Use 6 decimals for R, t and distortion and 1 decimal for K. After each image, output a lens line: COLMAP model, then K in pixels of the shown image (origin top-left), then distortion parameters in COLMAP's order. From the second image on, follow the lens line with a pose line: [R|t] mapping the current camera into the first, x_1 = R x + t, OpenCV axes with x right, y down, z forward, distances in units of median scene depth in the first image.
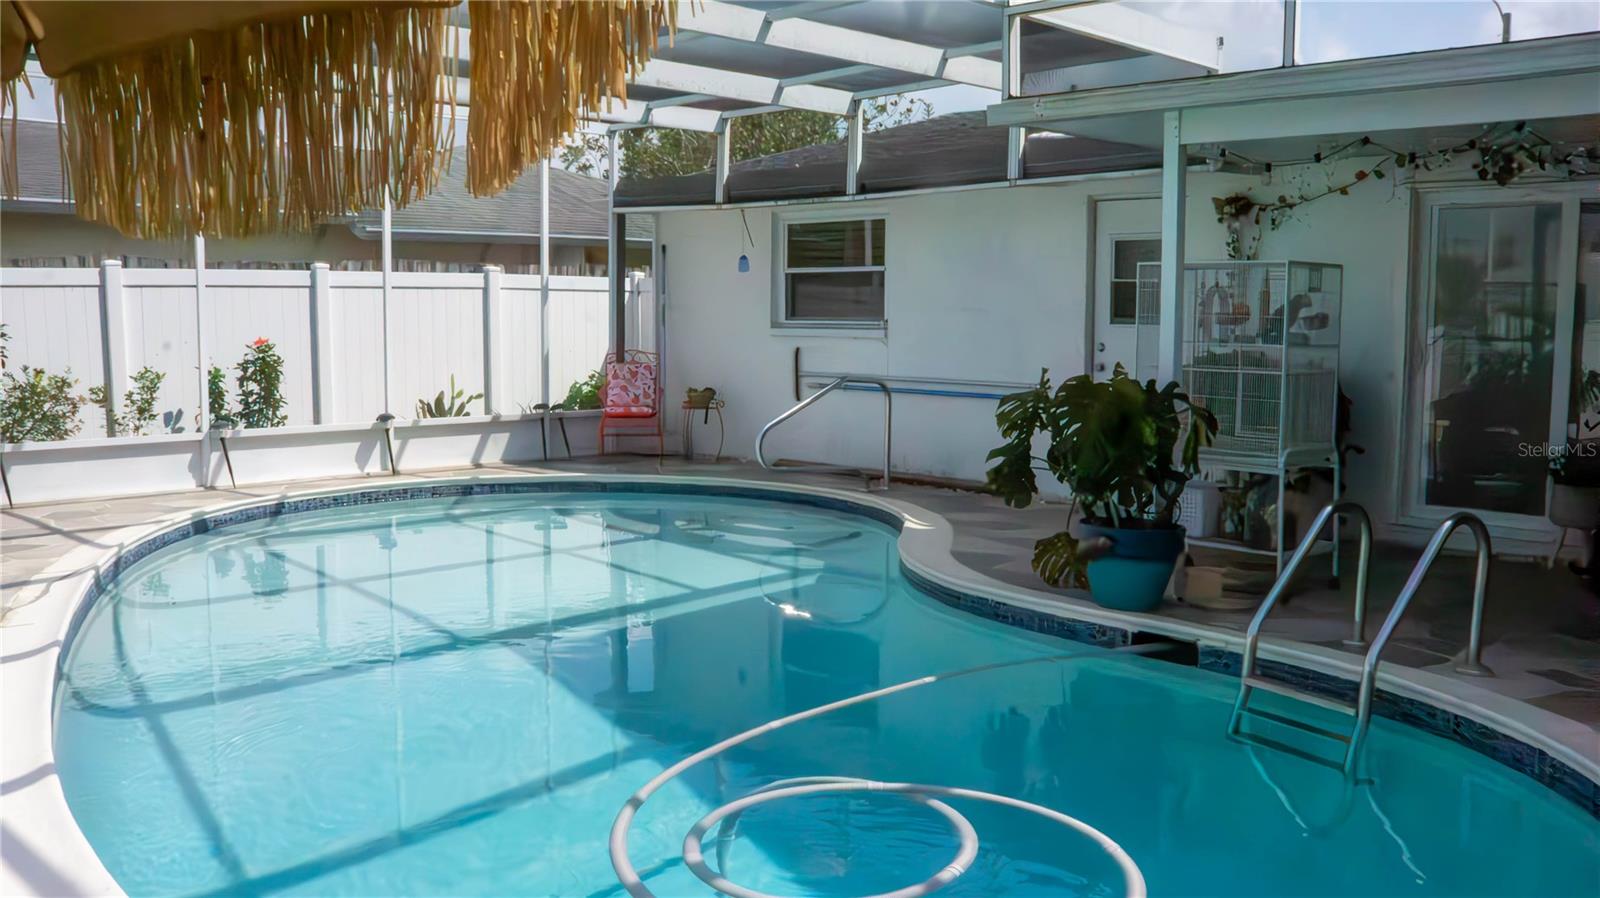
lens RADIAL K [[1371.9, 0, 800.0], [0, 1371.9, 449.0], [0, 0, 1]] dist [-0.133543, 0.136243]
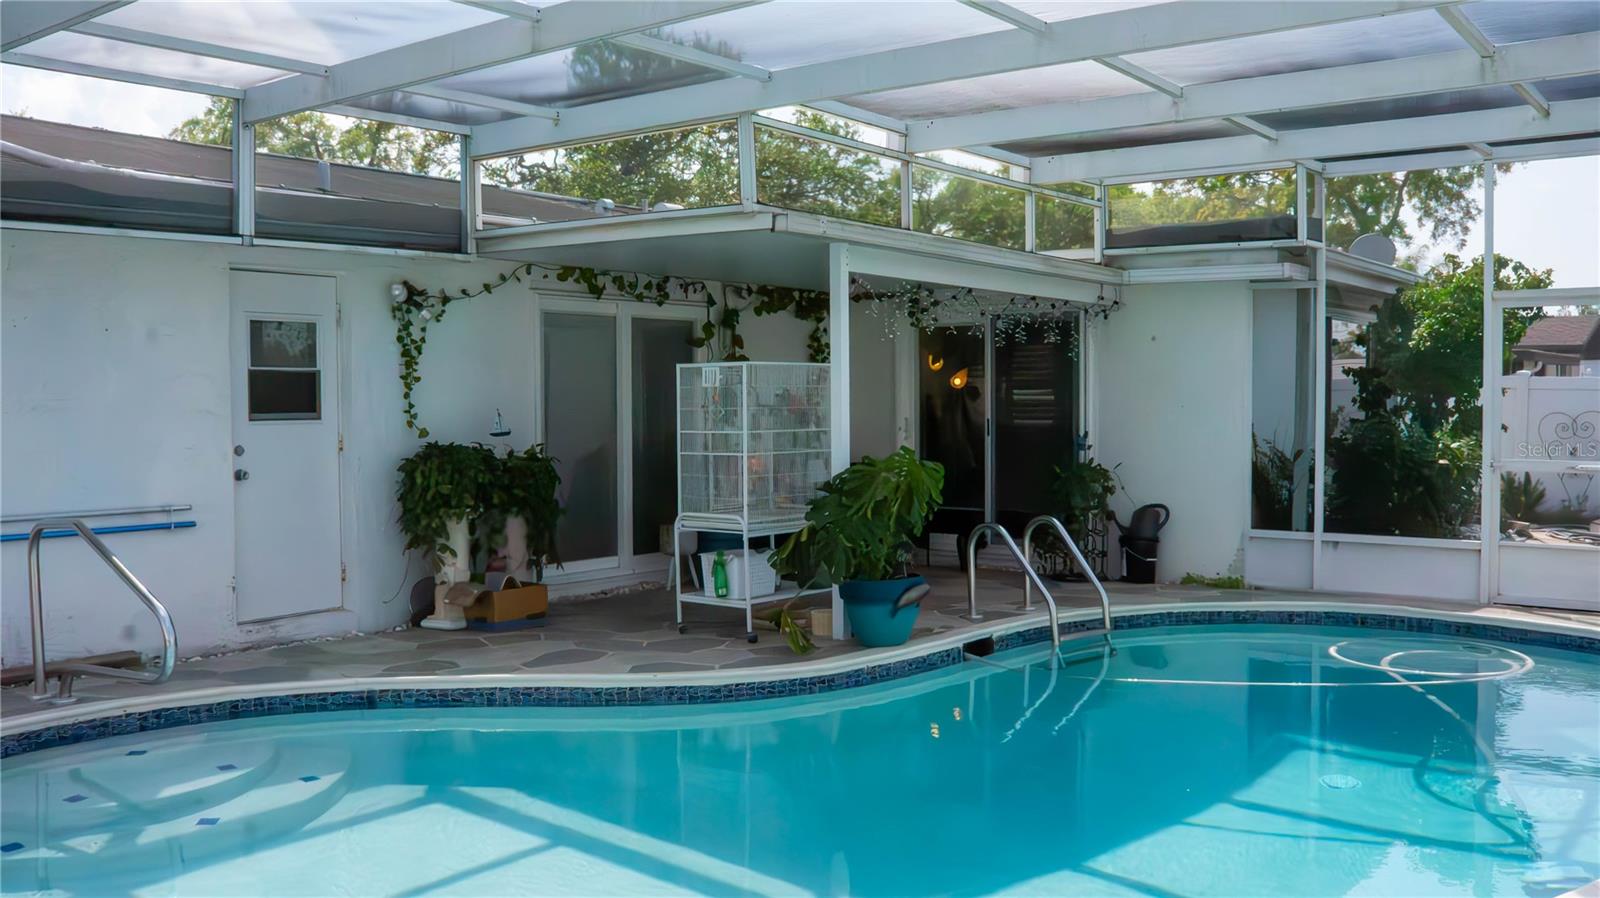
lens RADIAL K [[1371.9, 0, 800.0], [0, 1371.9, 449.0], [0, 0, 1]] dist [-0.133543, 0.136243]
pose [[-0.132636, -0.045978, 0.990098, -0.759816], [0.100050, 0.993200, 0.059525, -0.110268], [-0.986102, 0.106955, -0.127134, 0.951507]]
